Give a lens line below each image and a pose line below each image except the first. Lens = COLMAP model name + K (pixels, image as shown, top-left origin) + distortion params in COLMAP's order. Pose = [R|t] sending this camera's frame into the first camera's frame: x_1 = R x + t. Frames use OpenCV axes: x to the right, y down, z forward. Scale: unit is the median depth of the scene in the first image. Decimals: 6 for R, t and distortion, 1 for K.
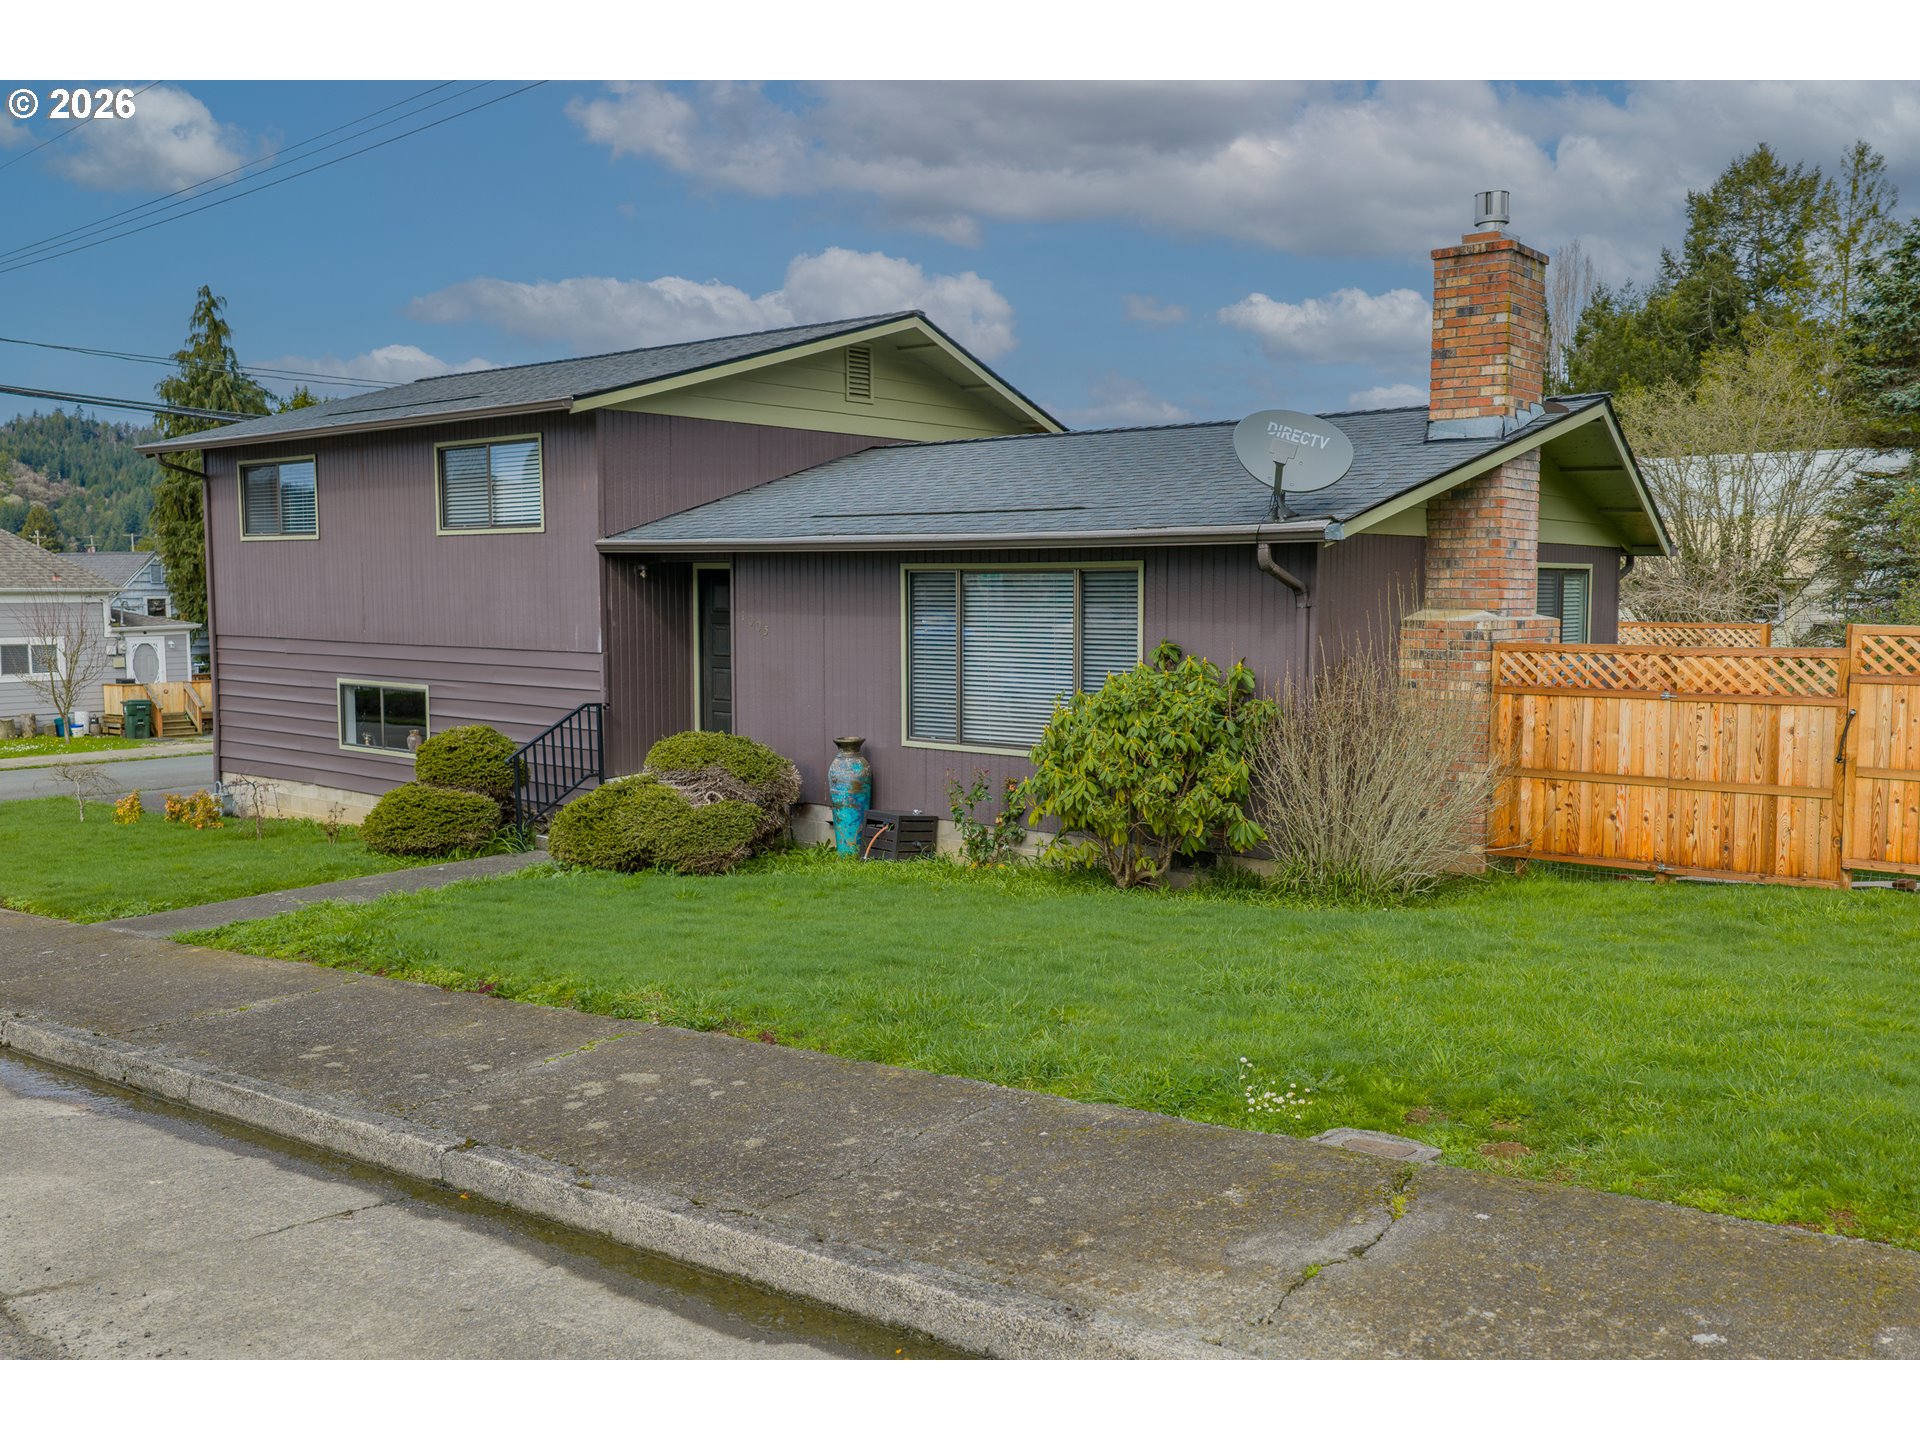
lens RADIAL K [[1563.6, 0, 960.0], [0, 1563.6, 720.0], [0, 0, 1]] dist [-0.000522, 0.000652]
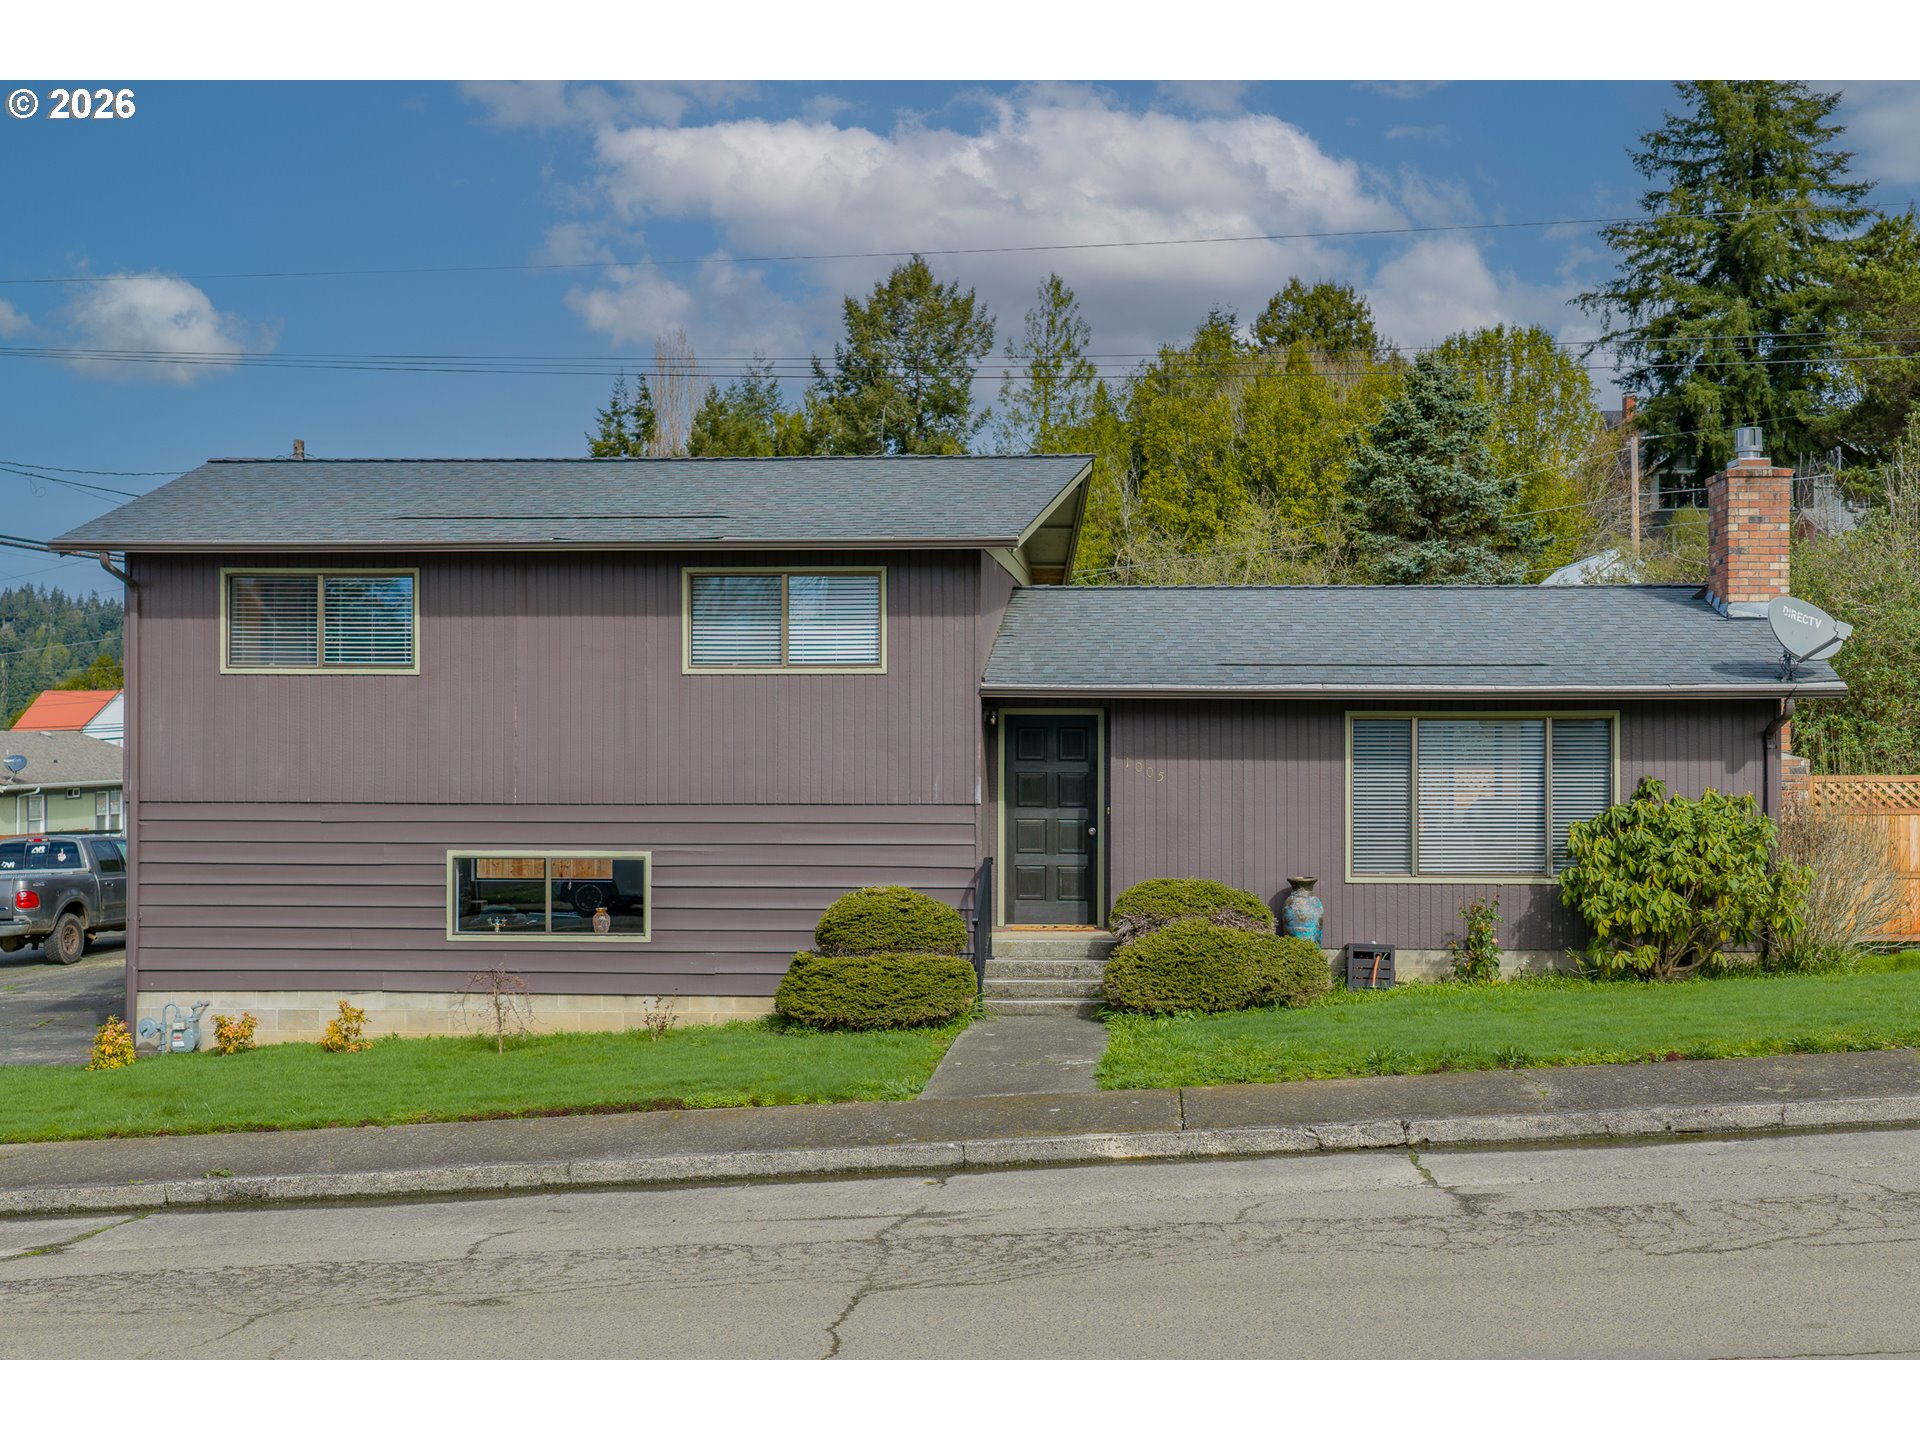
lens RADIAL K [[2166.8, 0, 960.0], [0, 2166.8, 720.0], [0, 0, 1]] dist [0.004514, 0.006893]
pose [[0.819962, 0.005328, 0.572393, -0.967252], [0.050694, 0.995352, -0.081885, 0.012184], [-0.570169, 0.096159, 0.815880, -0.051603]]
